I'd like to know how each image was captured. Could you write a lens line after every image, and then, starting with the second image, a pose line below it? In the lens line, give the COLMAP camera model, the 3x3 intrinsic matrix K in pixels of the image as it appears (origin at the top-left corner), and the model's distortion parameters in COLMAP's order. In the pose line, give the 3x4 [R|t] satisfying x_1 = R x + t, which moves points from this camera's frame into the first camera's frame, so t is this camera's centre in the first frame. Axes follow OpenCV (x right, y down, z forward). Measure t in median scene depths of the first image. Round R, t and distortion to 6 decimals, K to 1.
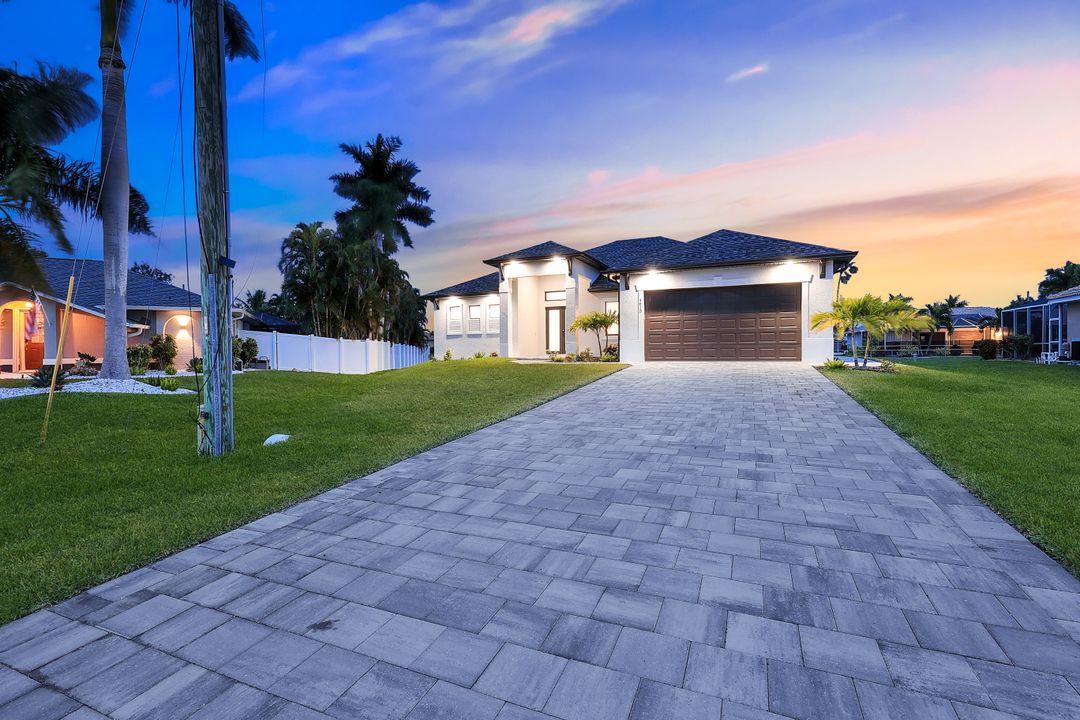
lens RADIAL K [[477.6, 0, 546.4], [0, 477.6, 358.6], [0, 0, 1]] dist [0.000013, -0.000083]
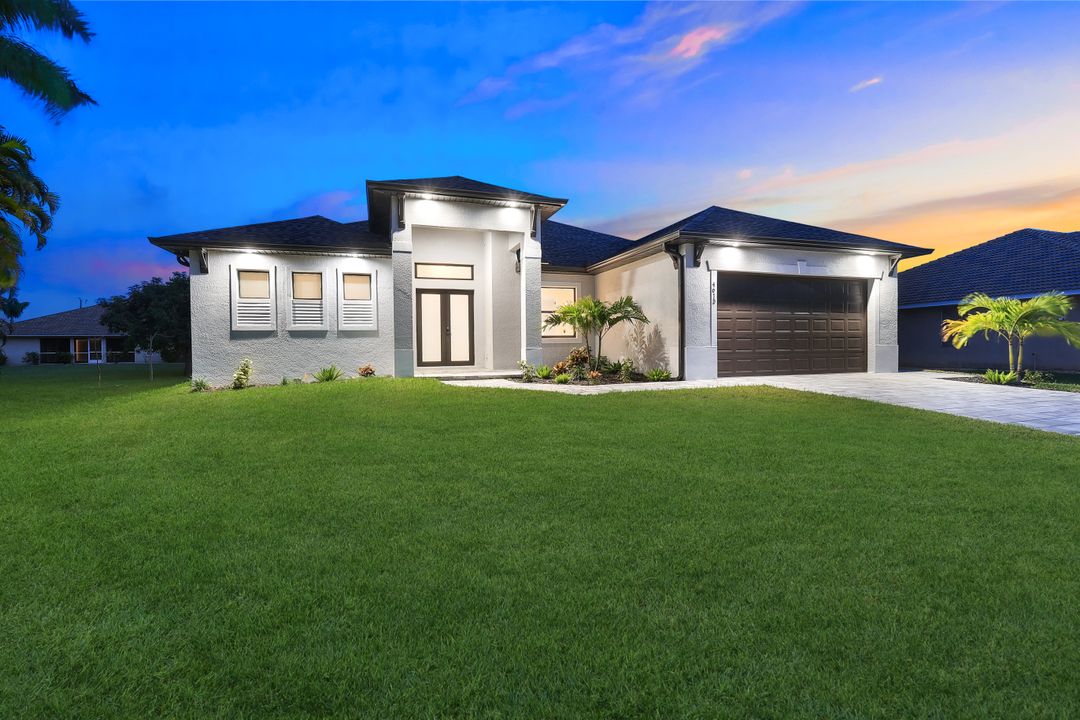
lens RADIAL K [[464.7, 0, 540.0], [0, 464.7, 360.0], [0, 0, 1]] dist [0.000167, 0.000339]
pose [[0.755793, -0.015891, 0.654617, -0.277868], [0.017432, 0.999839, 0.004145, -0.018429], [-0.654578, 0.008279, 0.755949, 0.472252]]
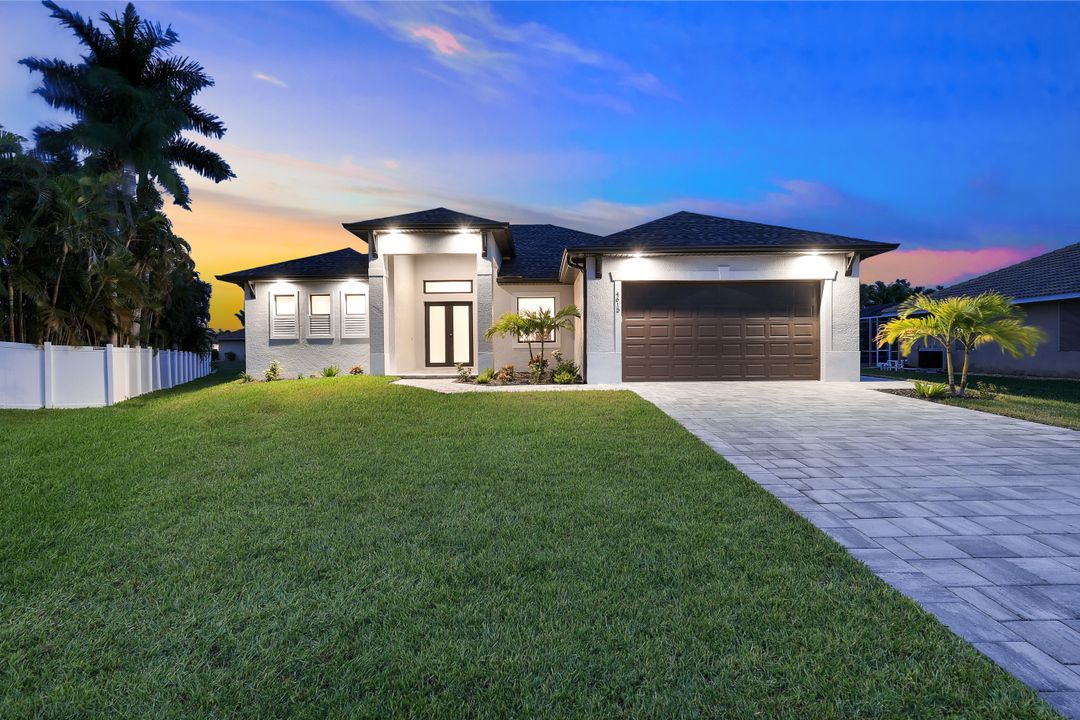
lens RADIAL K [[464.7, 0, 540.0], [0, 464.7, 360.0], [0, 0, 1]] dist [0.000167, 0.000339]
pose [[0.922343, -0.006496, 0.386318, -0.116704], [0.007154, 0.999974, -0.000266, -0.019455], [-0.386306, 0.003009, 0.922366, 0.294587]]
